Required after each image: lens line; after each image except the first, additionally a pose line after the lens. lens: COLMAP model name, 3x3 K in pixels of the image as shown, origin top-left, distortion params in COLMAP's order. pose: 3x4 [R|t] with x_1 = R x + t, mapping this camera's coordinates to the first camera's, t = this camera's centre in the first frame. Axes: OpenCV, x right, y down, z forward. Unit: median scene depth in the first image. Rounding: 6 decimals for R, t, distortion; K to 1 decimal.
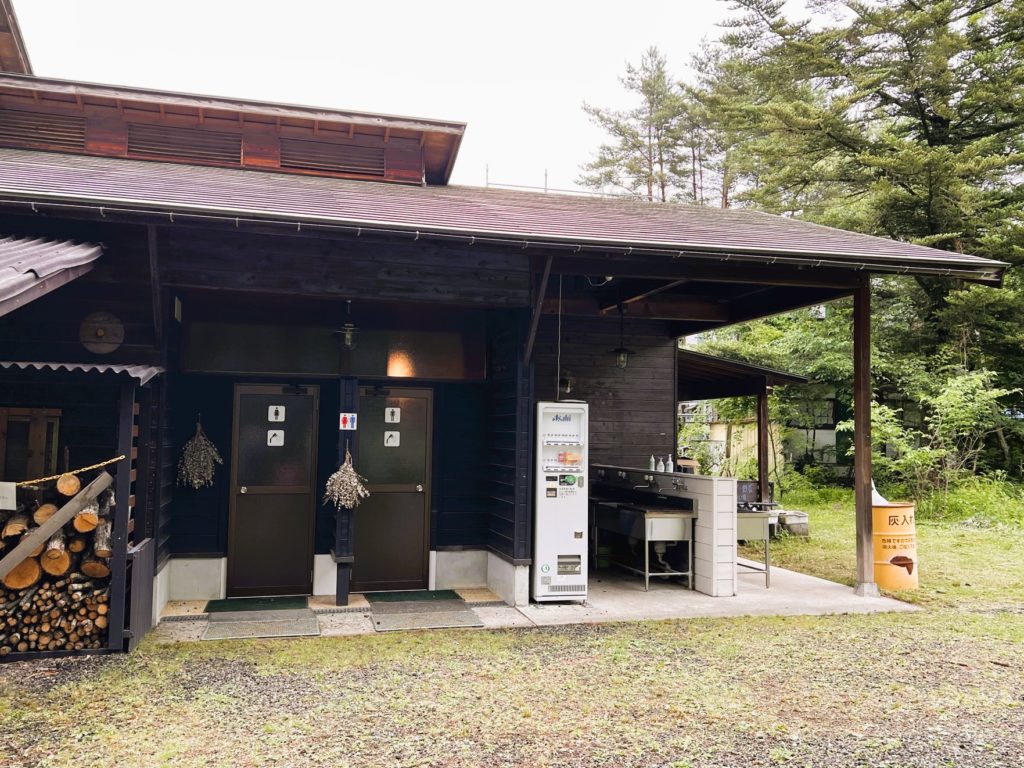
lens RADIAL K [[892.6, 0, 512.0], [0, 892.6, 384.0], [0, 0, 1]] dist [0.128236, -0.208330]
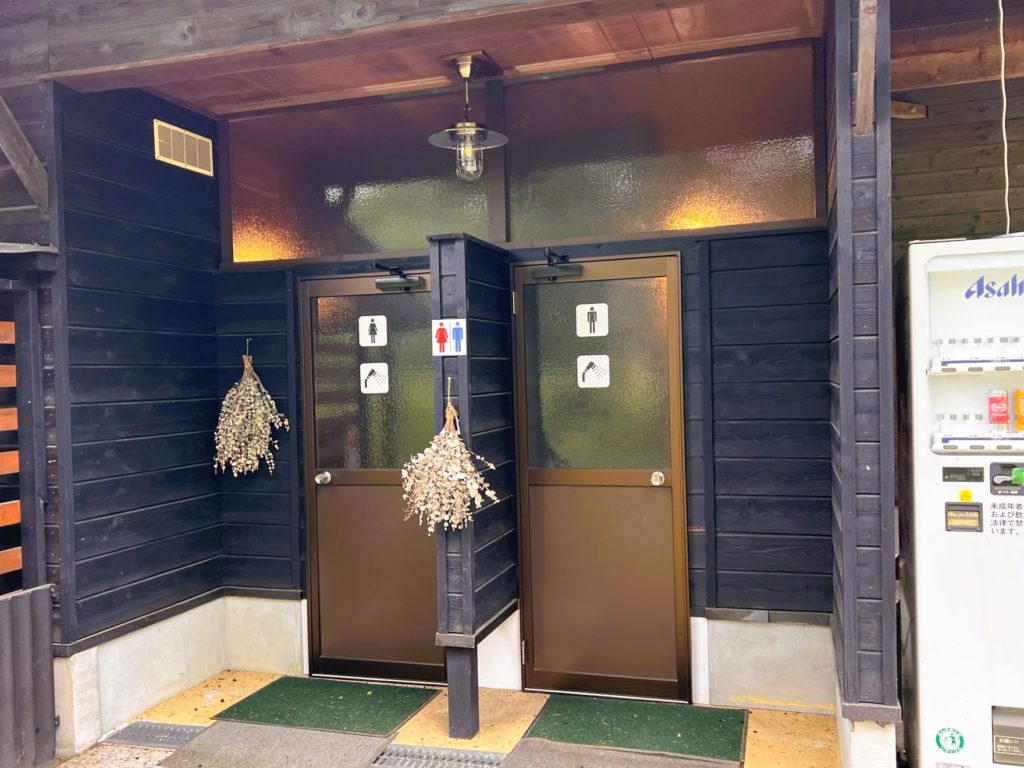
lens RADIAL K [[892.6, 0, 512.0], [0, 892.6, 384.0], [0, 0, 1]] dist [0.128236, -0.208330]
pose [[0.846533, -0.031249, -0.531418, 0.081788], [0.069554, 0.996211, 0.052217, 0.043564], [0.527773, -0.081165, 0.845499, 0.627920]]
